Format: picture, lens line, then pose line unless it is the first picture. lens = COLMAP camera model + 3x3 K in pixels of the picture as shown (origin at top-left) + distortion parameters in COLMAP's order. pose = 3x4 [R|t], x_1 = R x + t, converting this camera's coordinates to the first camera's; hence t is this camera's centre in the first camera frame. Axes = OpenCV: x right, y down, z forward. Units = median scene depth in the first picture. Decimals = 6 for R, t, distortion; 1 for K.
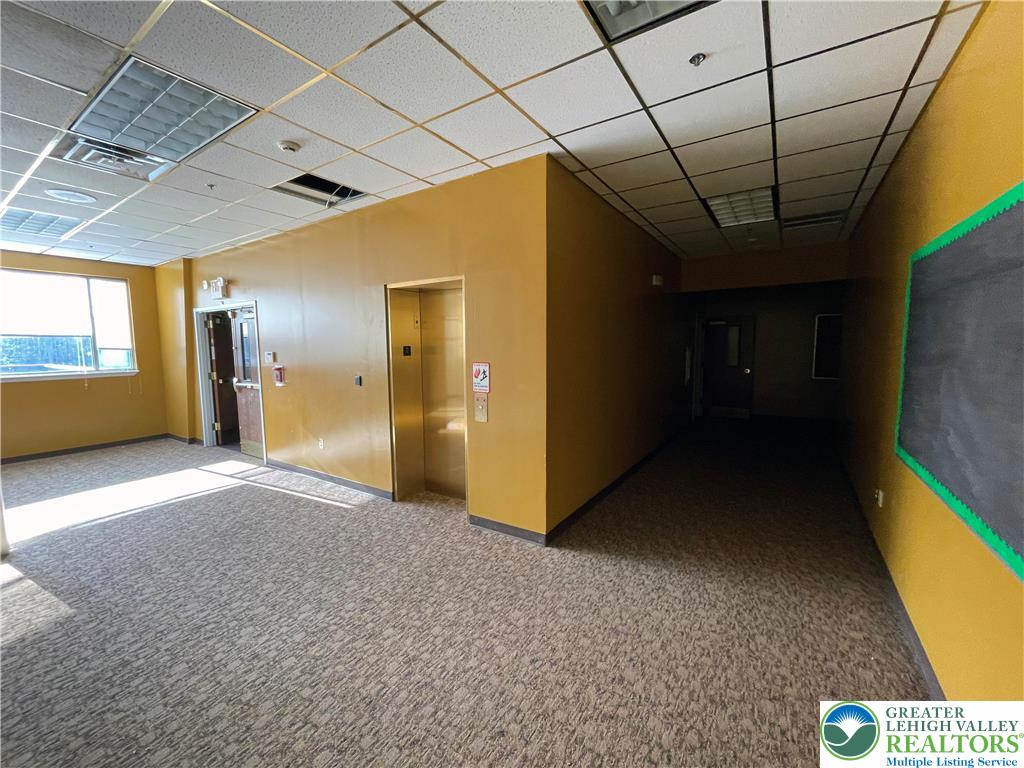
lens RADIAL K [[414.9, 0, 511.0], [0, 414.9, 384.2], [0, 0, 1]] dist [-0.006529, -0.000132]
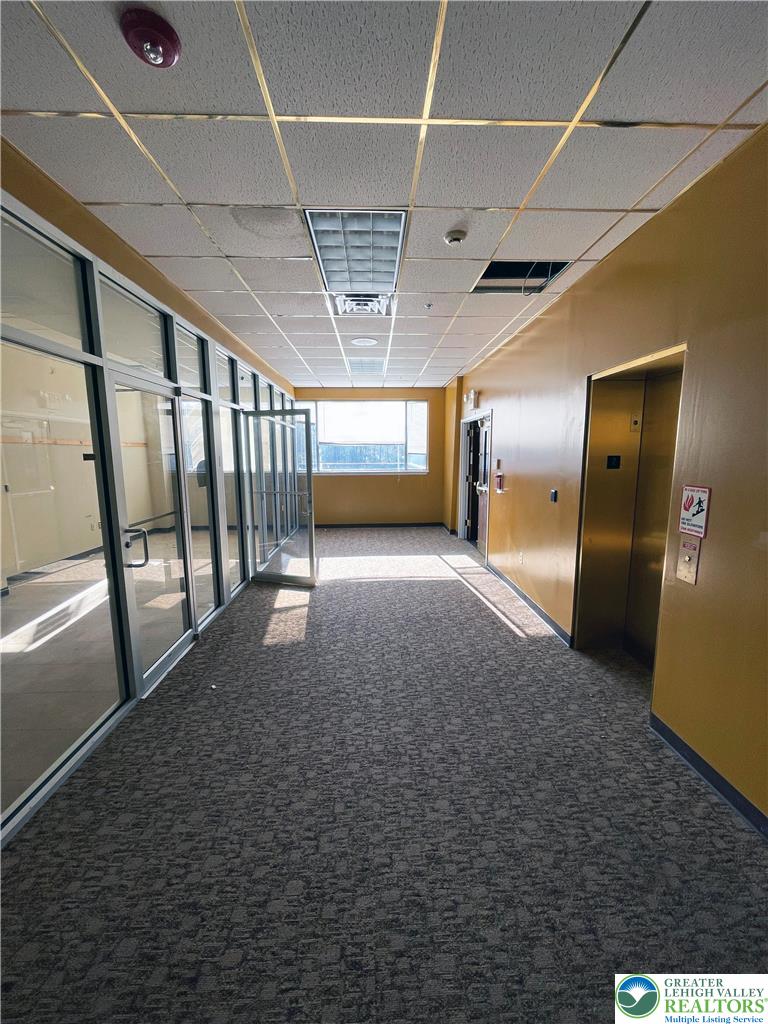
lens RADIAL K [[414.9, 0, 384.1], [0, 414.9, 513.2], [0, 0, 1]] dist [-0.006529, -0.000132]
pose [[0.575223, 0.125348, -0.808336, 0.157096], [-0.078521, 0.992087, 0.097965, -0.036107], [0.814219, 0.007120, 0.580514, 0.277809]]
